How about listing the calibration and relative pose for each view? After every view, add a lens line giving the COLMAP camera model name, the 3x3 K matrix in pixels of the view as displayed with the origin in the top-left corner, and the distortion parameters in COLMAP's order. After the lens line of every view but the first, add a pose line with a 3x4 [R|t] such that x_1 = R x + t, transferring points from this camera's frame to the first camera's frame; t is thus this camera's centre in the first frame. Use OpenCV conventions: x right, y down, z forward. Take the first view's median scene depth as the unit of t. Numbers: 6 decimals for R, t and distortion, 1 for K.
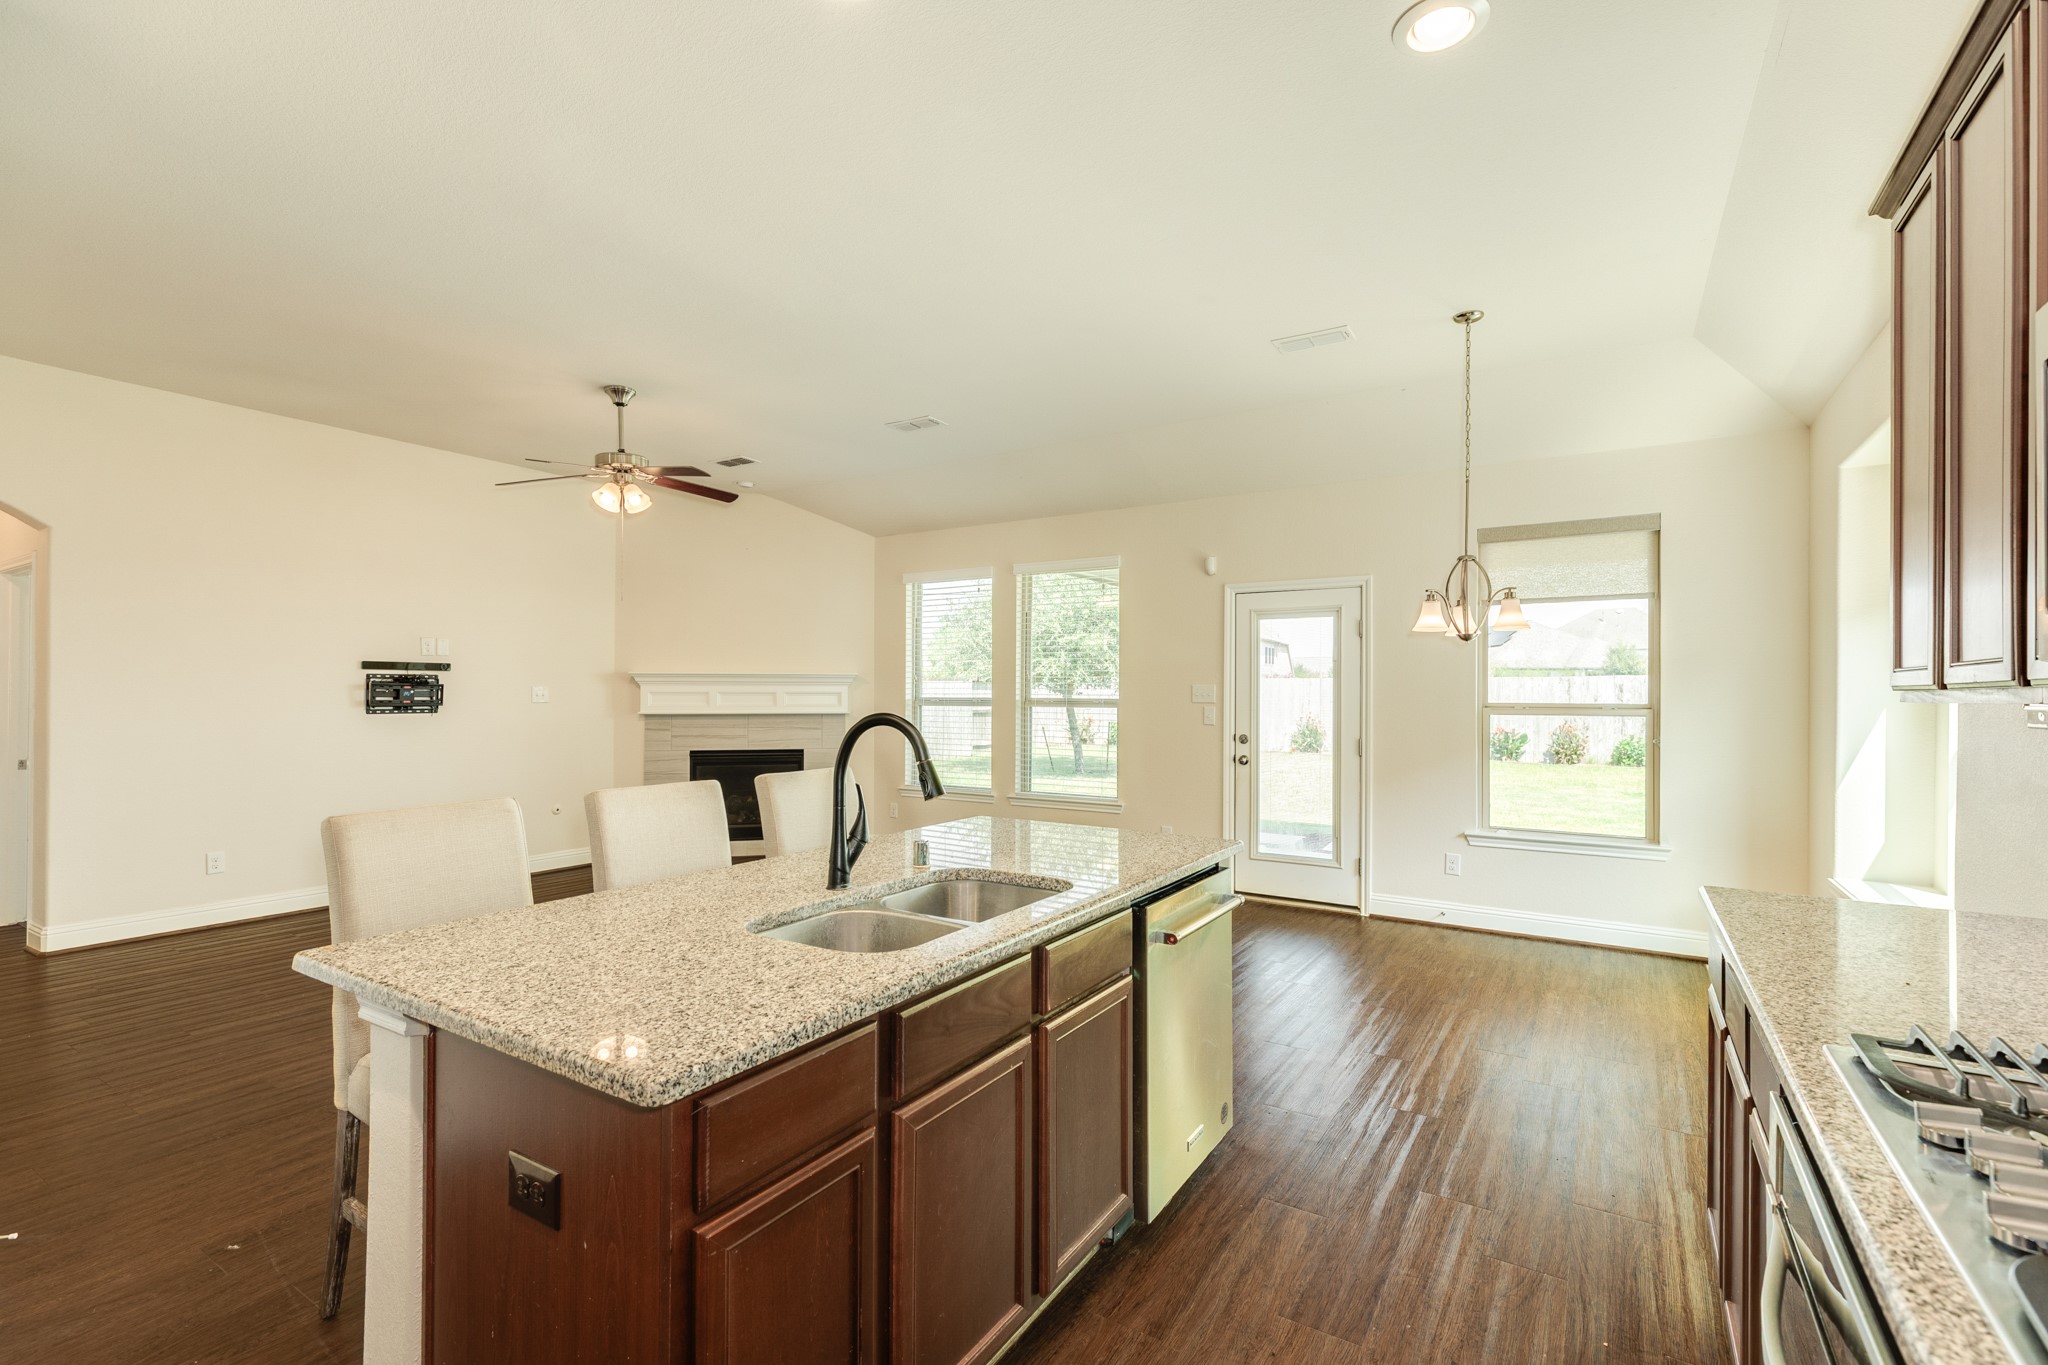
lens RADIAL K [[912.7, 0, 1024.4], [0, 912.7, 689.9], [0, 0, 1]] dist [0.007020, -0.000195]
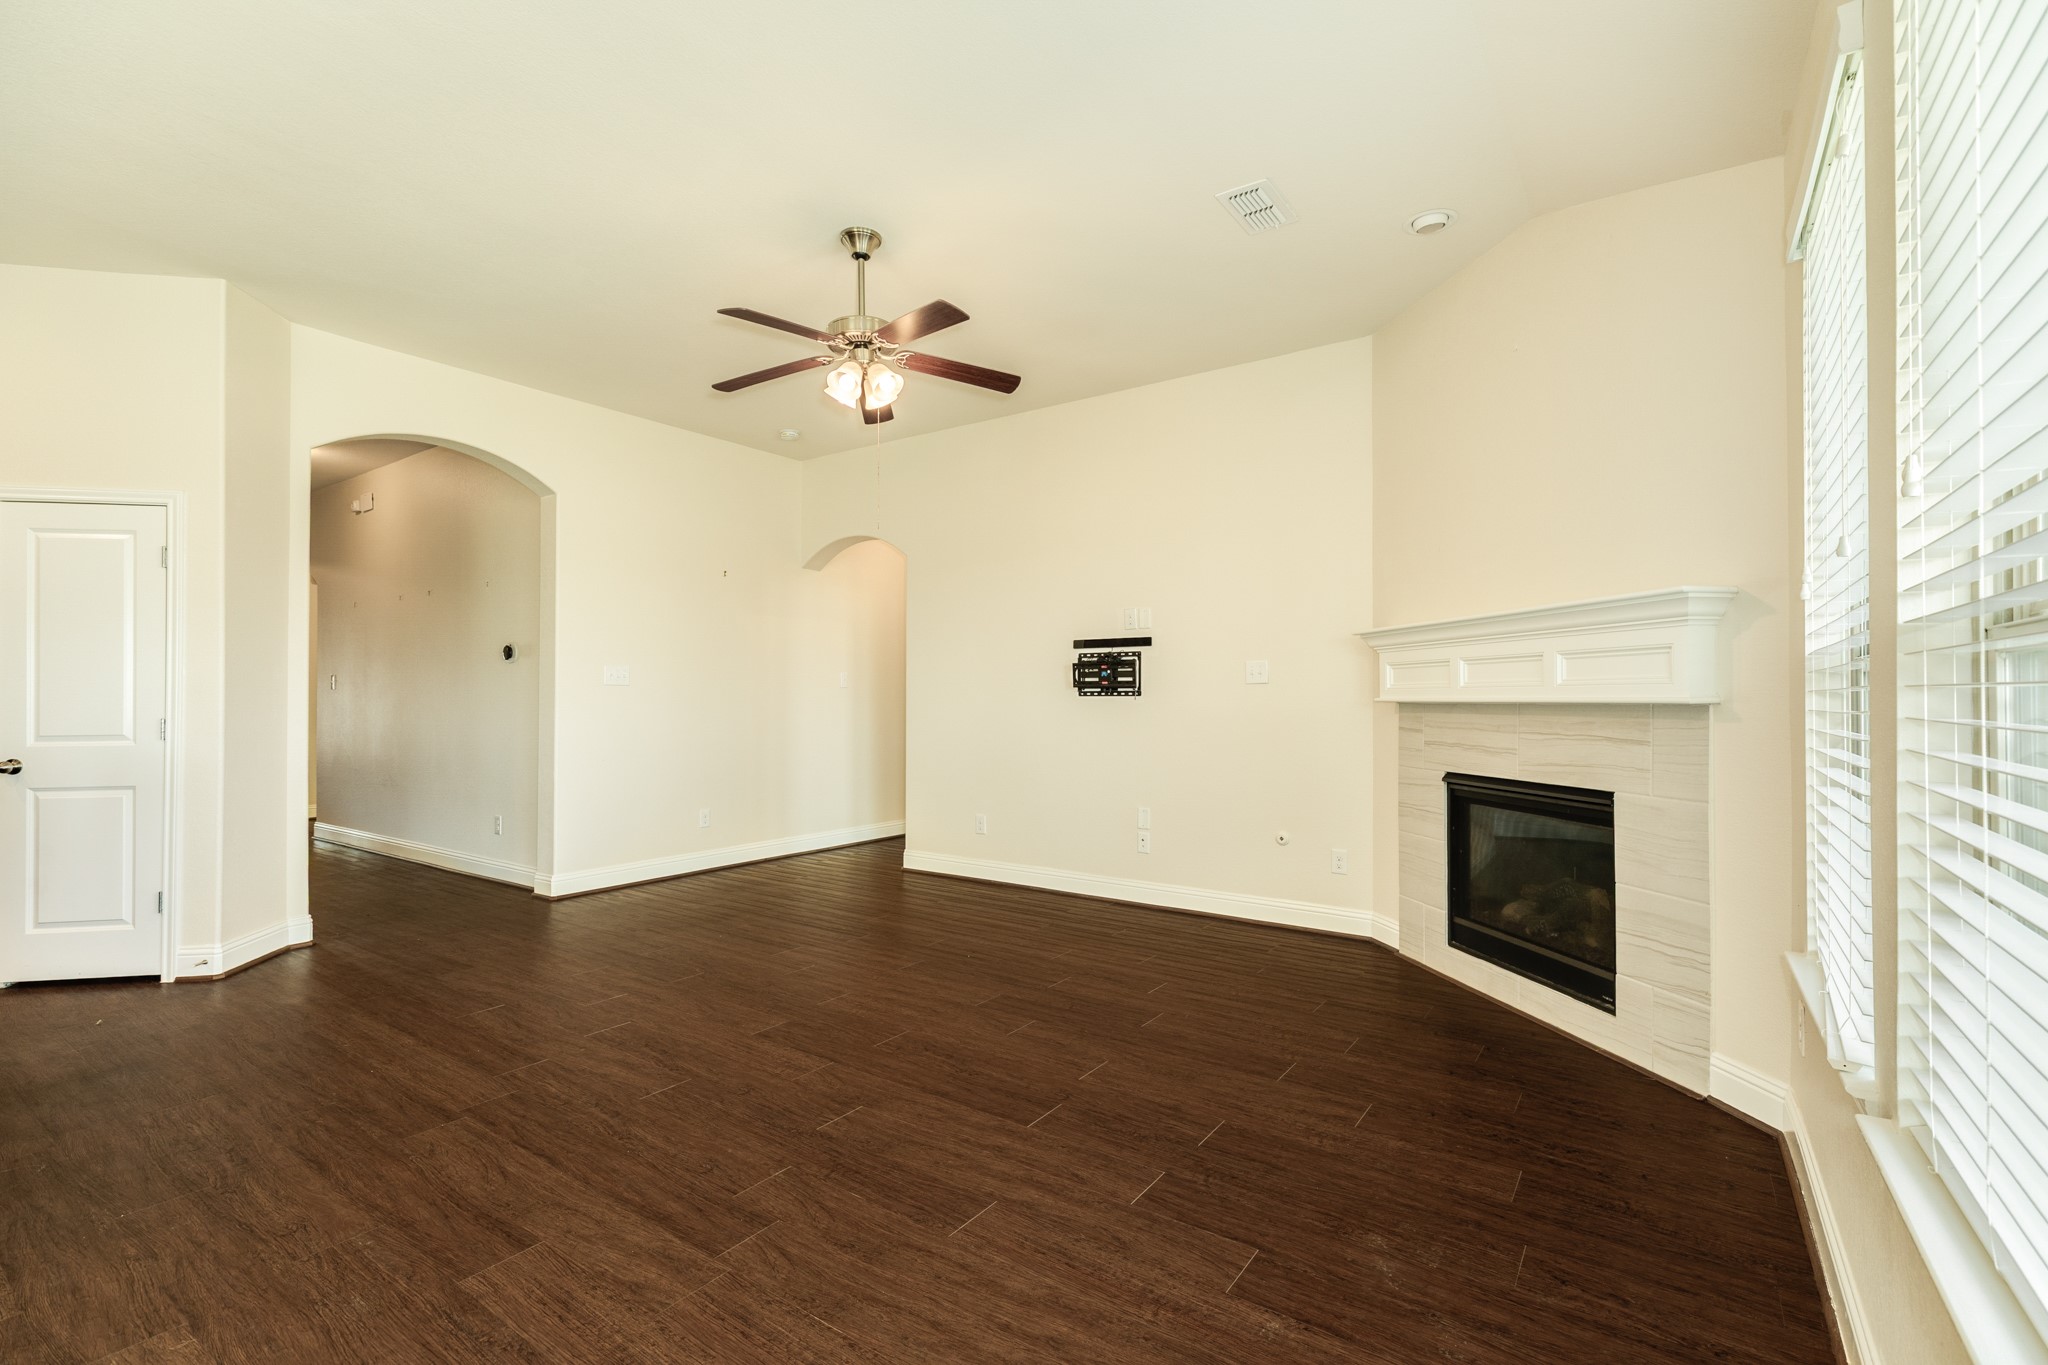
lens RADIAL K [[912.7, 0, 1023.4], [0, 912.7, 688.3], [0, 0, 1]] dist [0.007020, -0.000195]
pose [[-0.049107, -0.013938, -0.998696, 0.218566], [0.003393, 0.999895, -0.014121, 0.030495], [0.998788, -0.004082, -0.049054, 0.961899]]
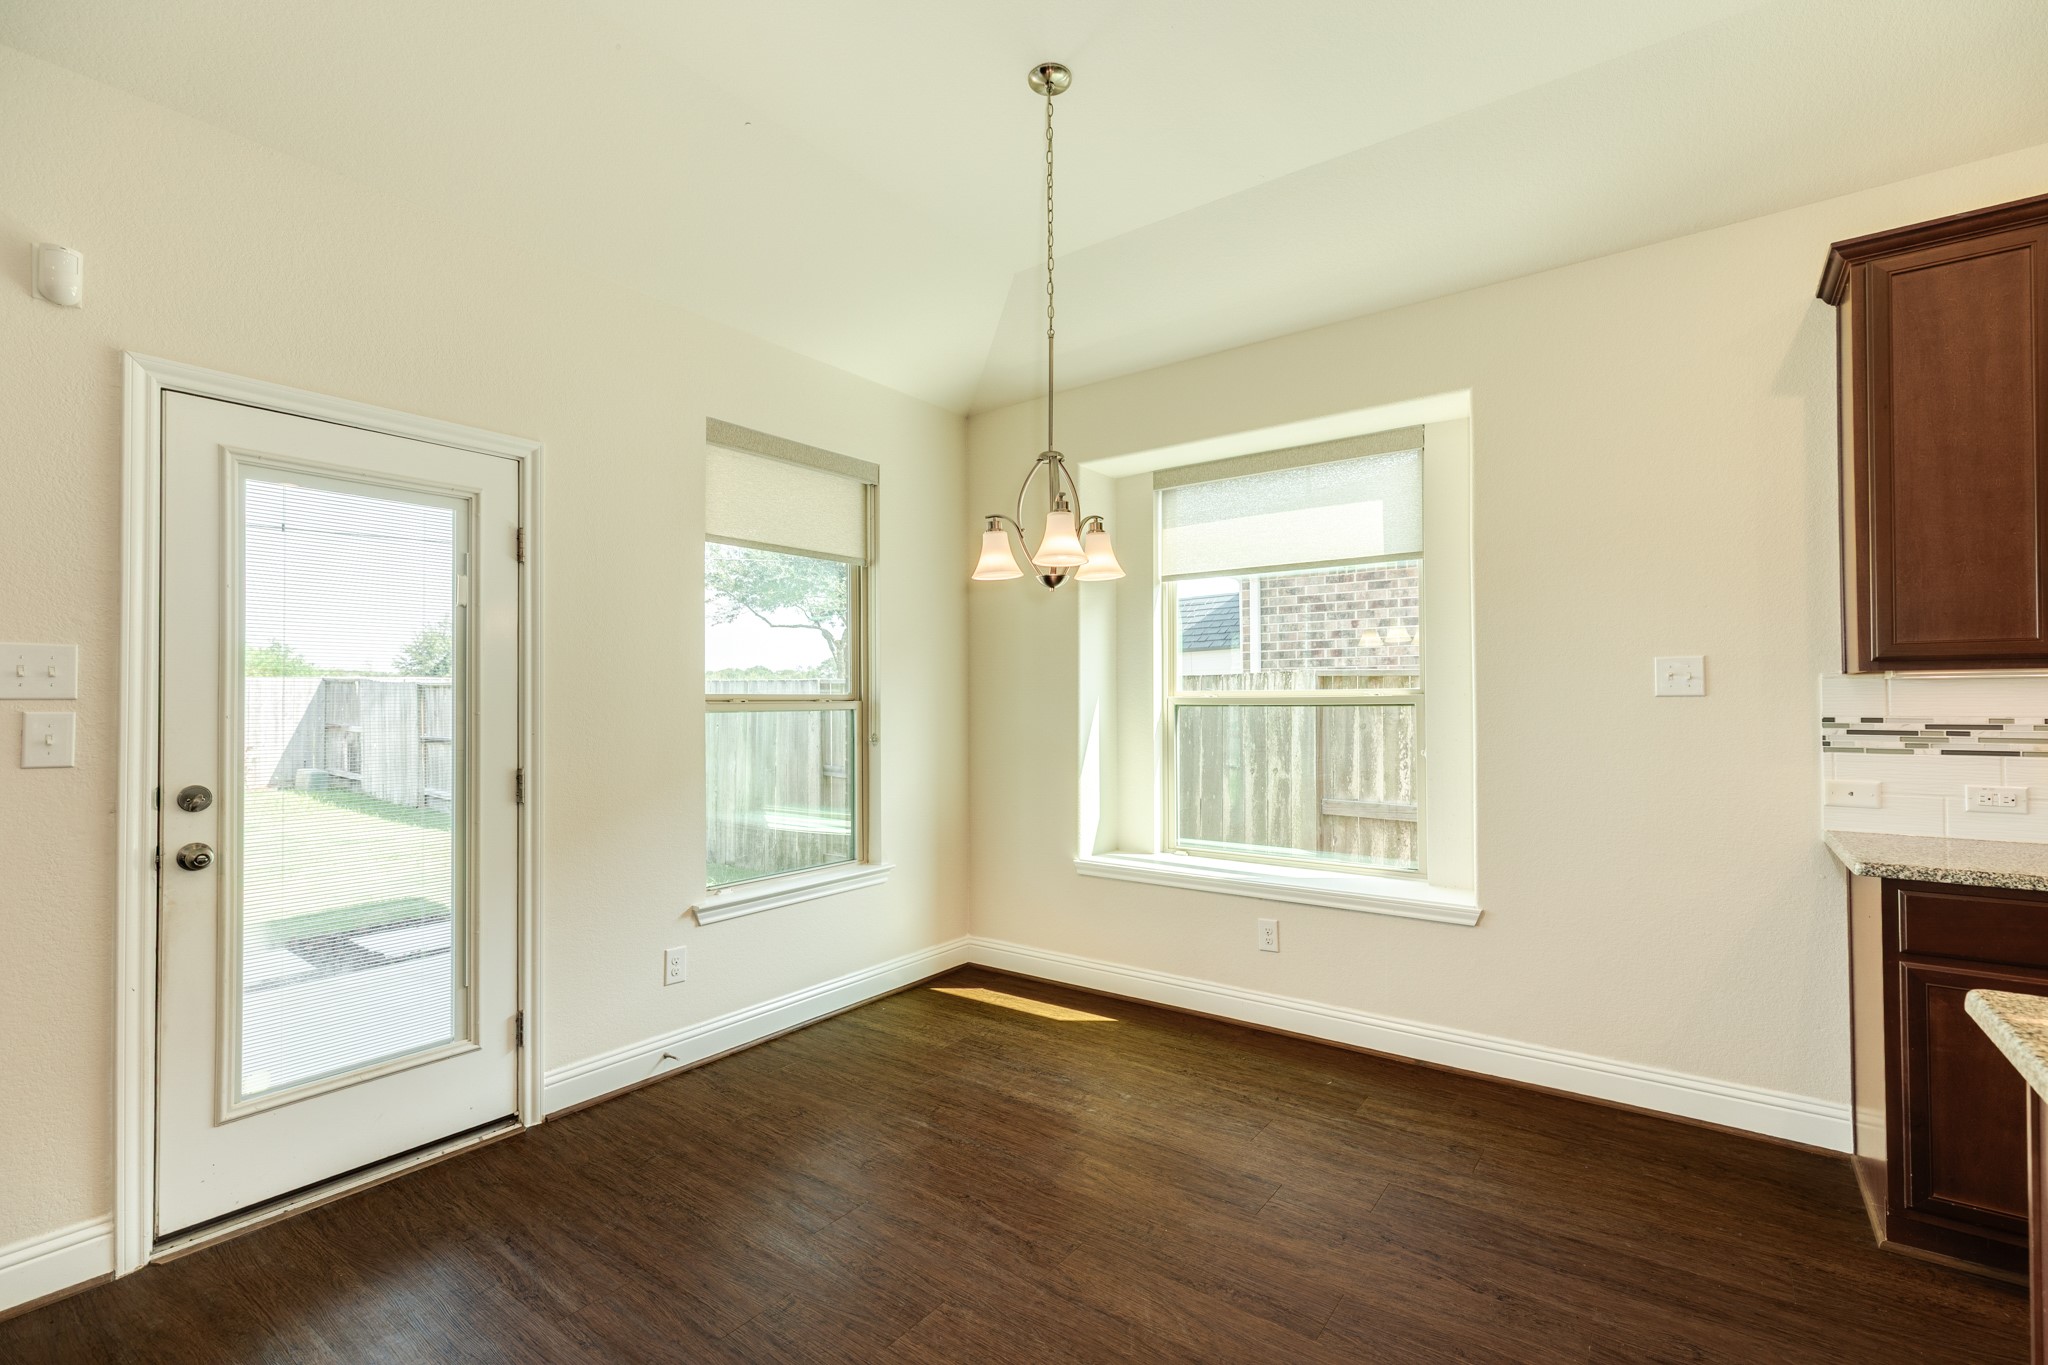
lens RADIAL K [[912.7, 0, 1022.3], [0, 912.7, 689.3], [0, 0, 1]] dist [0.007020, -0.000195]
pose [[0.069658, 0.009682, 0.997524, -0.097253], [0.003289, 0.999945, -0.009935, 0.015615], [-0.997566, 0.003973, 0.069622, 0.649447]]
